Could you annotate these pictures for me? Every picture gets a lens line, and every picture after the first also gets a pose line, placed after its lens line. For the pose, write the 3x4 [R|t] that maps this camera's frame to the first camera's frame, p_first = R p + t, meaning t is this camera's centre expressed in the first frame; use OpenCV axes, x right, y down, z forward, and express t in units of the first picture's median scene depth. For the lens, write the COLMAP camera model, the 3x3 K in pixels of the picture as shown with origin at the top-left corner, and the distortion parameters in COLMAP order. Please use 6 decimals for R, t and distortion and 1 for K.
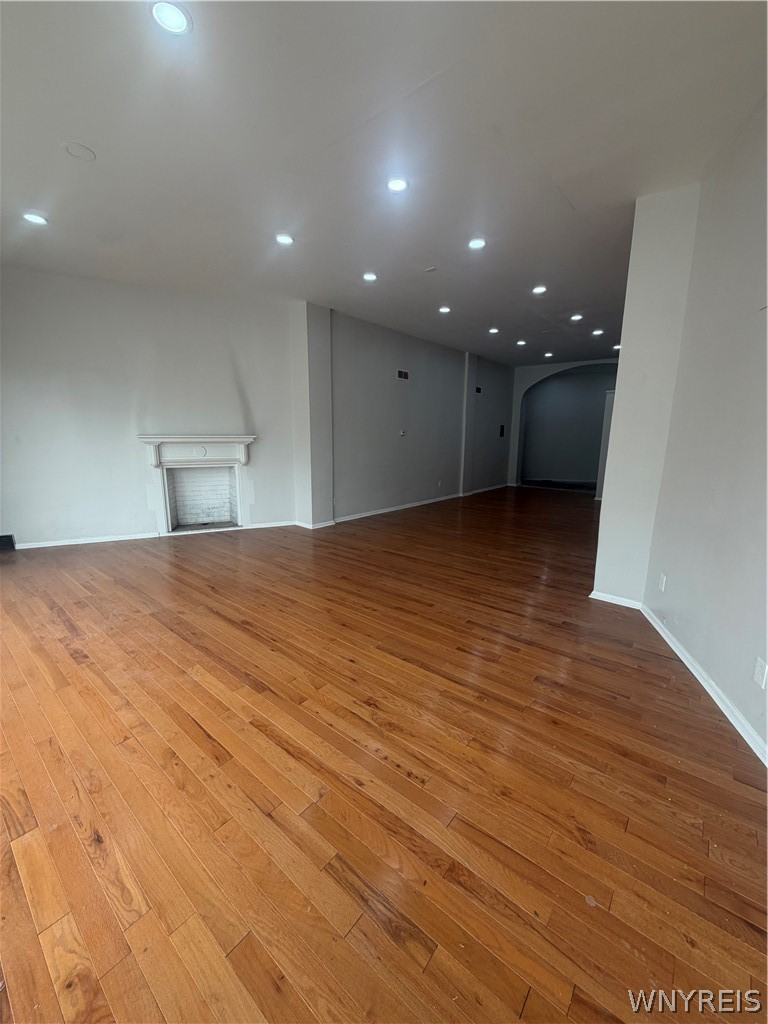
lens RADIAL K [[409.3, 0, 381.7], [0, 409.3, 512.5], [0, 0, 1]] dist [-0.000370, 0.000297]
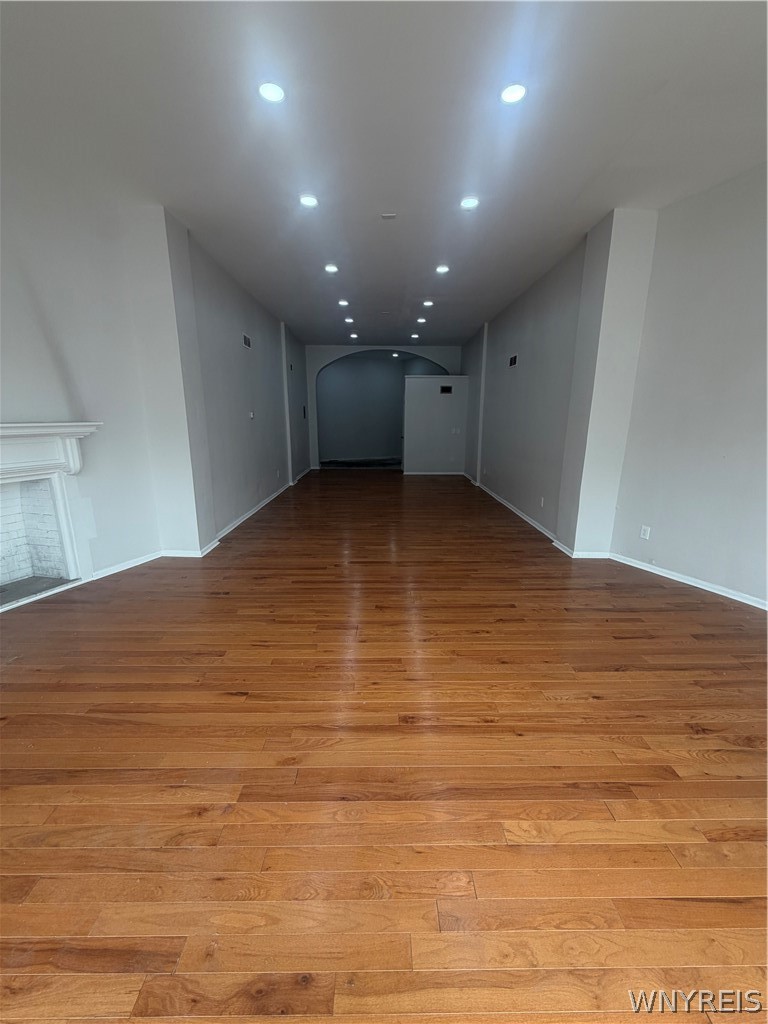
lens RADIAL K [[409.3, 0, 383.4], [0, 409.3, 512.4], [0, 0, 1]] dist [-0.000370, 0.000297]
pose [[0.757211, -0.158051, 0.633760, -0.557325], [0.130192, 0.987334, 0.090675, -0.086038], [-0.640064, 0.013850, 0.768197, 0.416638]]
